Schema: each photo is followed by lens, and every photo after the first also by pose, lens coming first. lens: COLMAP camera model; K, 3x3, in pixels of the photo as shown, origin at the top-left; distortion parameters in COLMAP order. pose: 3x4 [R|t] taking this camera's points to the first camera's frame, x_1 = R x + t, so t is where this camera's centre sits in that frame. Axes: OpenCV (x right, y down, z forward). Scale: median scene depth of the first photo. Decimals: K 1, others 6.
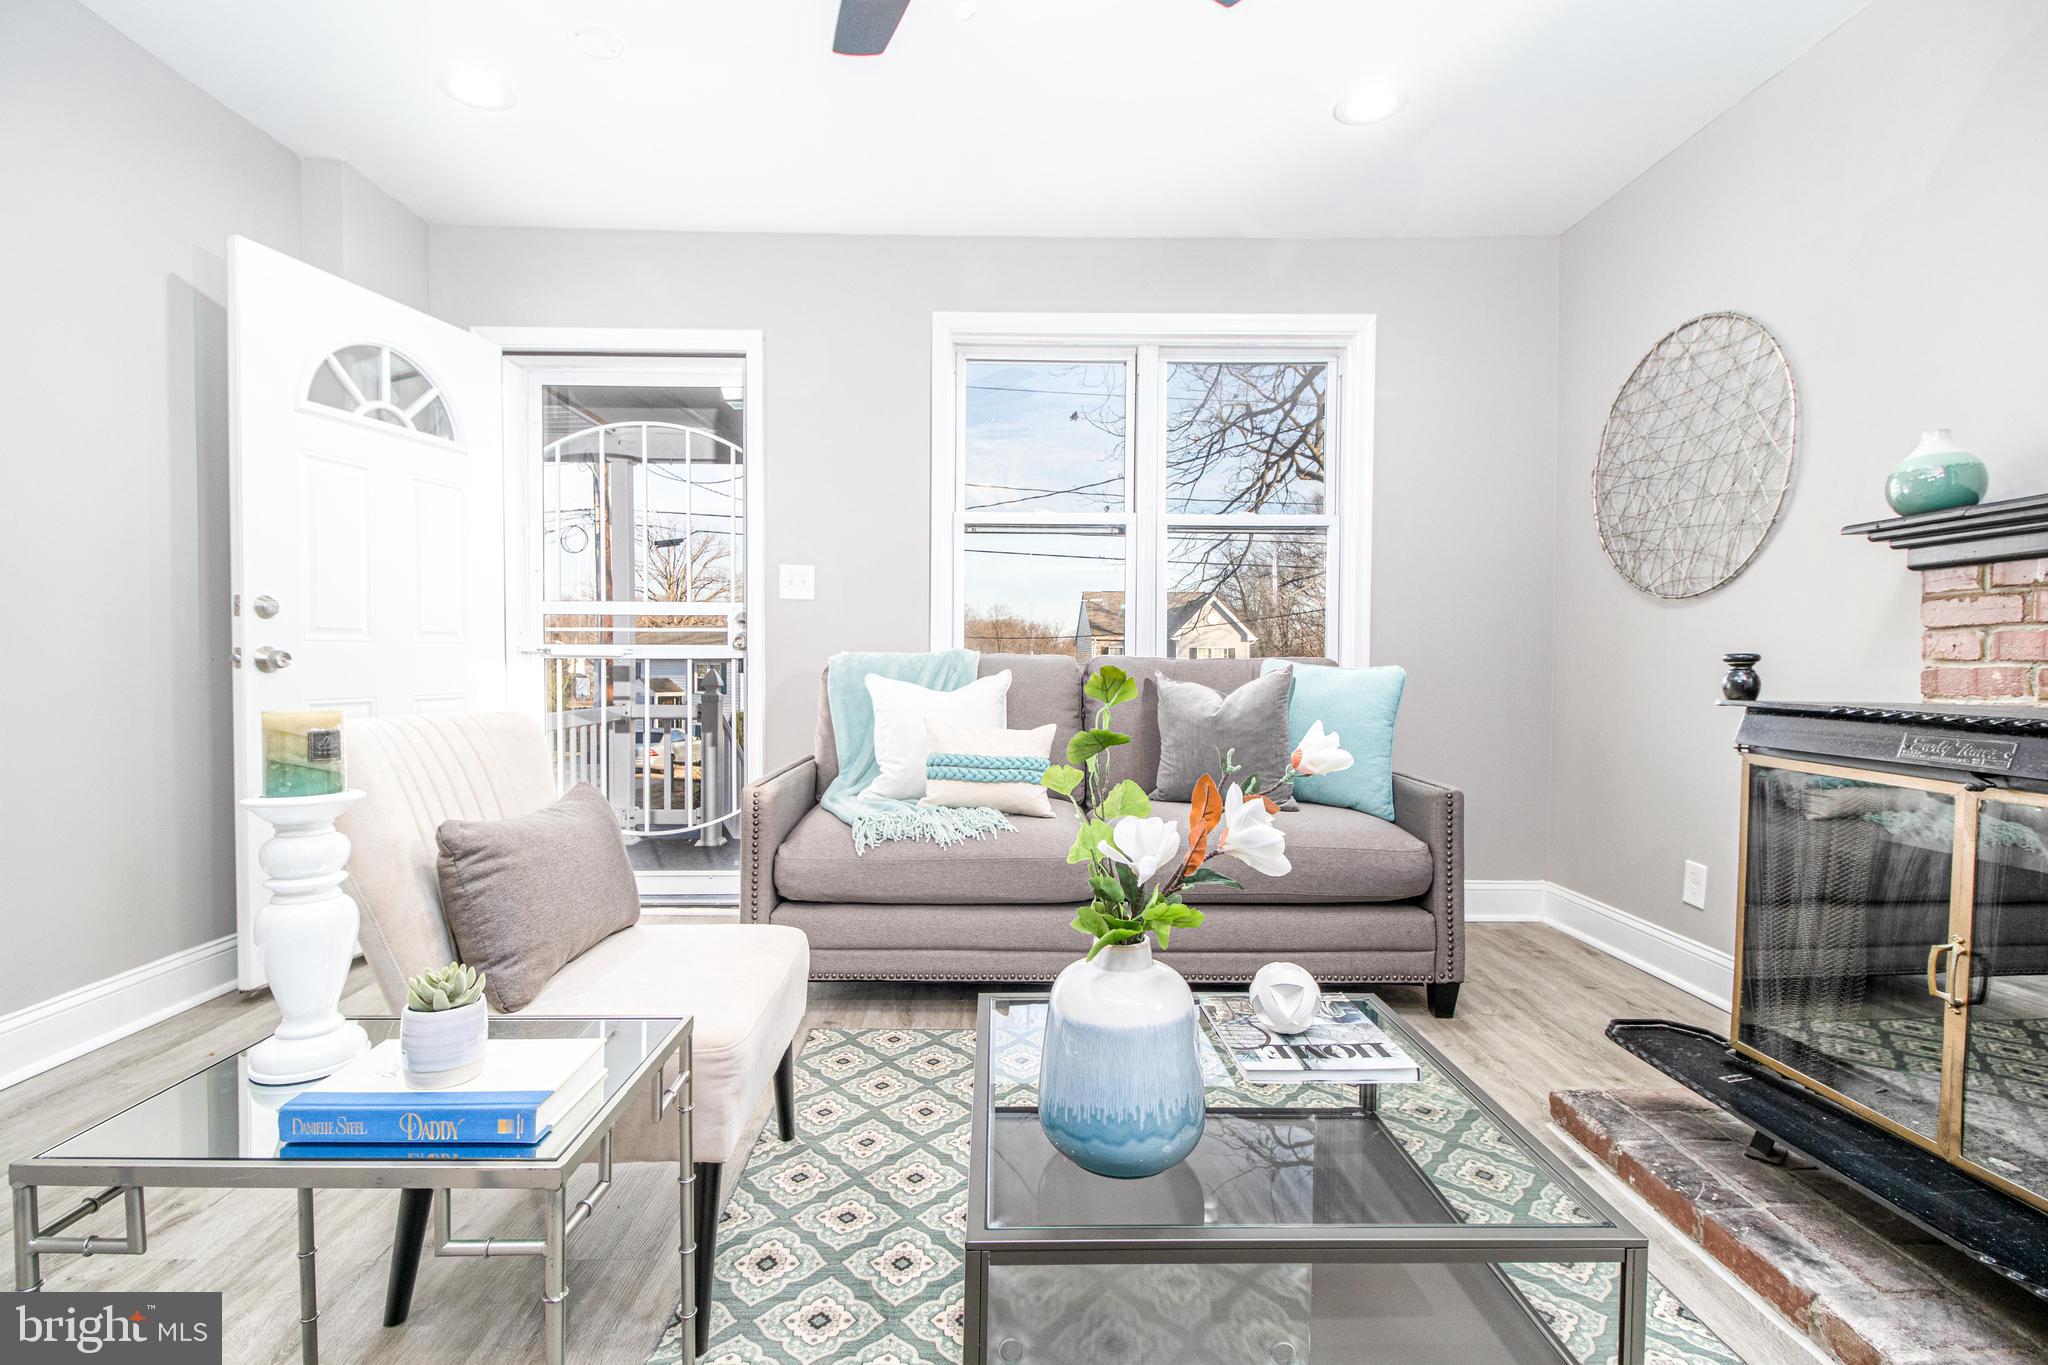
lens RADIAL K [[938.6, 0, 1022.0], [0, 938.6, 677.6], [0, 0, 1]] dist [0.014448, -0.010596]
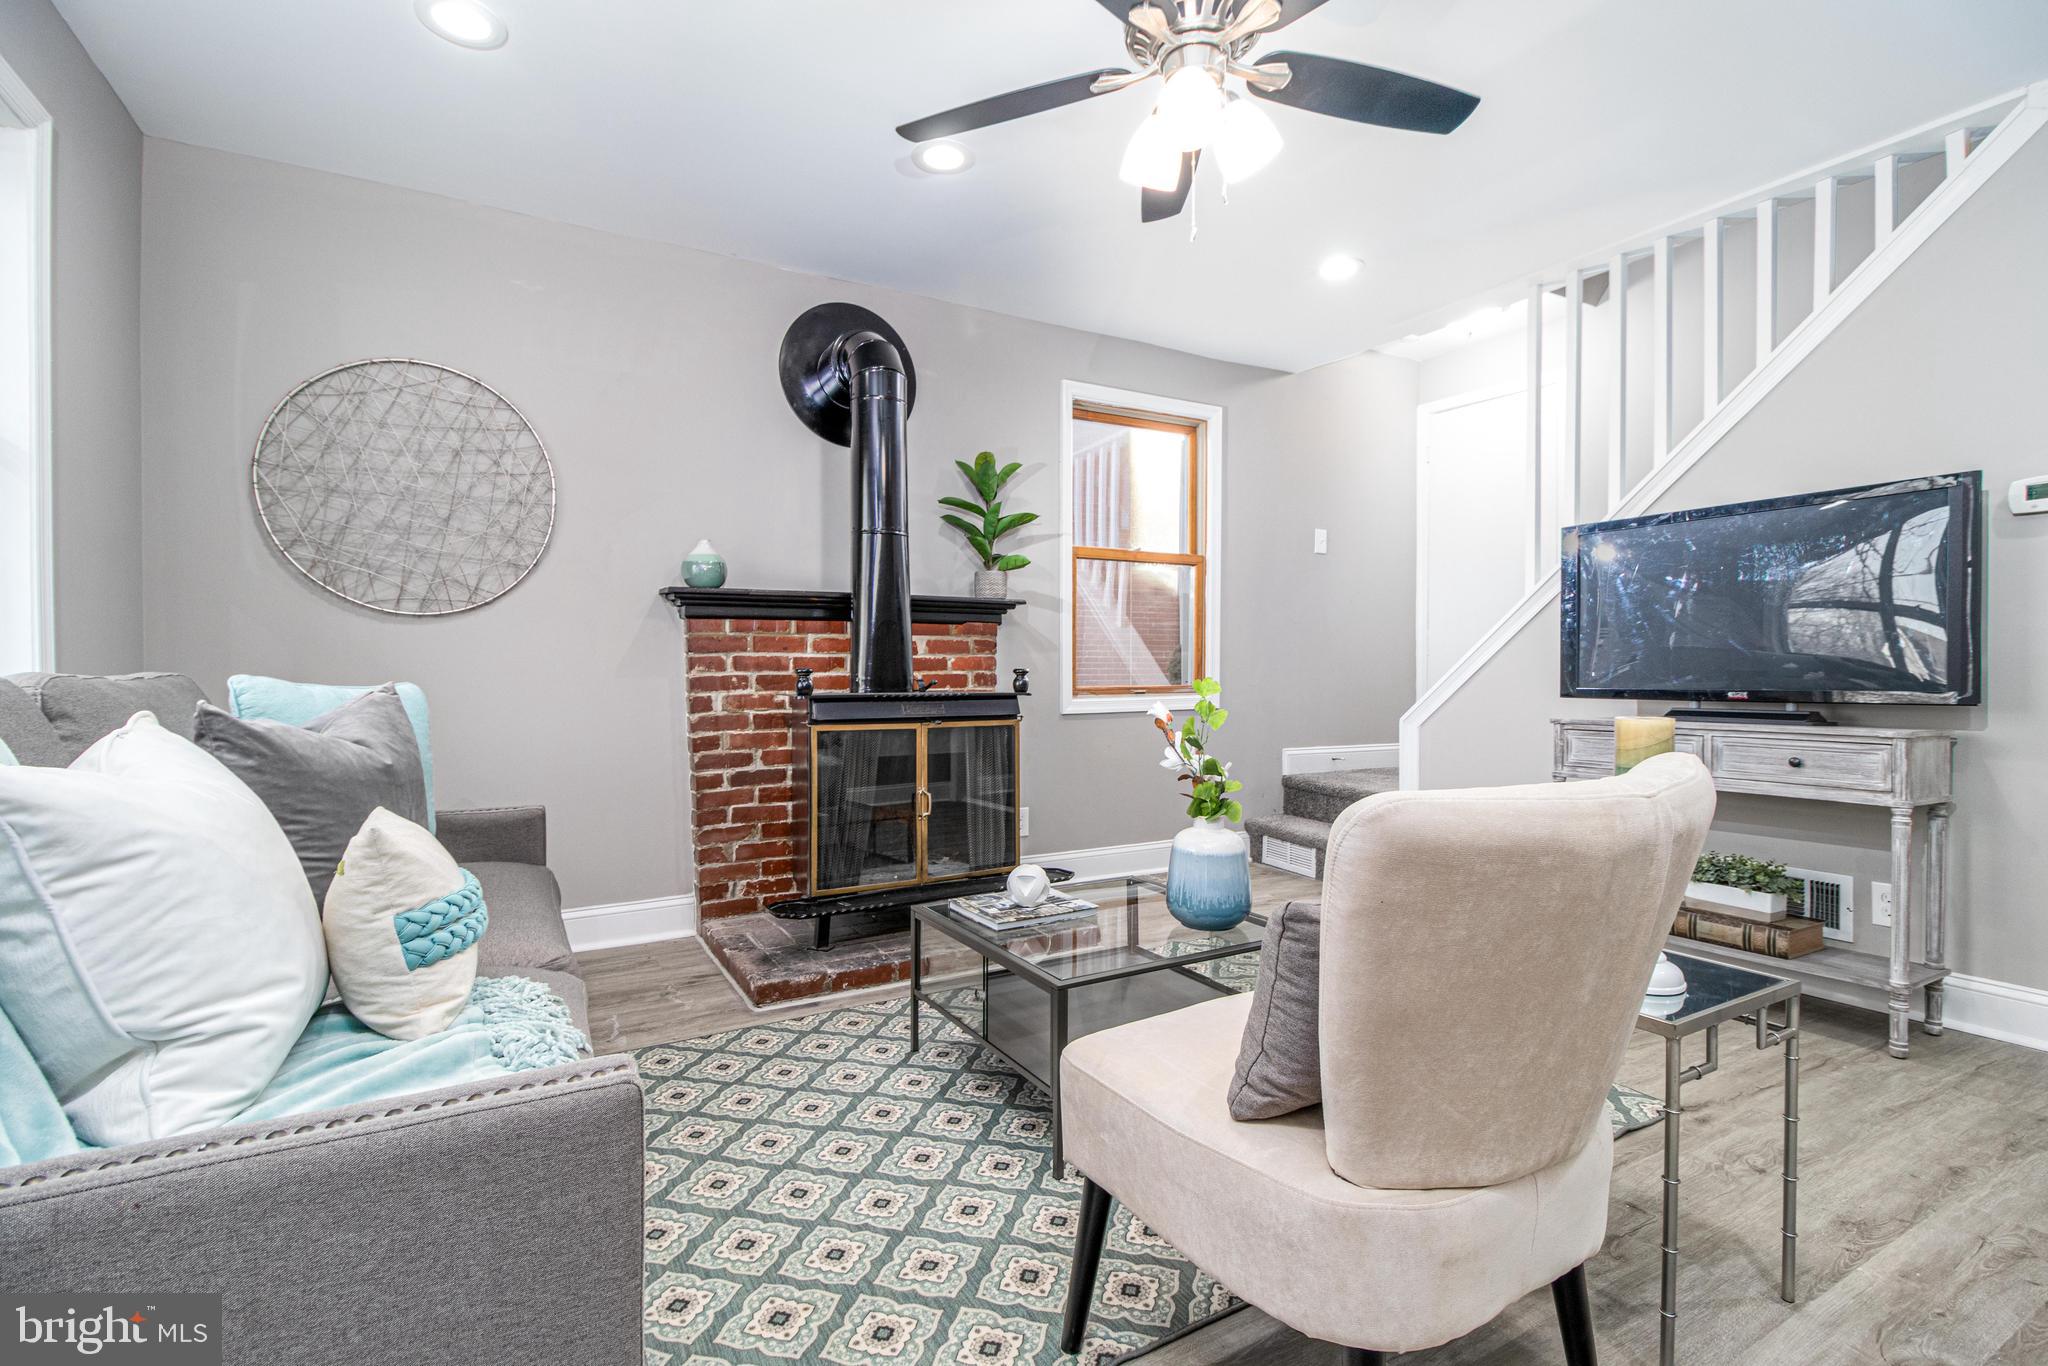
lens RADIAL K [[938.6, 0, 1028.5], [0, 938.6, 673.4], [0, 0, 1]] dist [0.014448, -0.010596]
pose [[-0.479589, 0.000505, 0.877493, -0.617415], [0.024915, 0.999604, 0.013042, -0.017564], [-0.877140, 0.028118, -0.479412, 0.968861]]
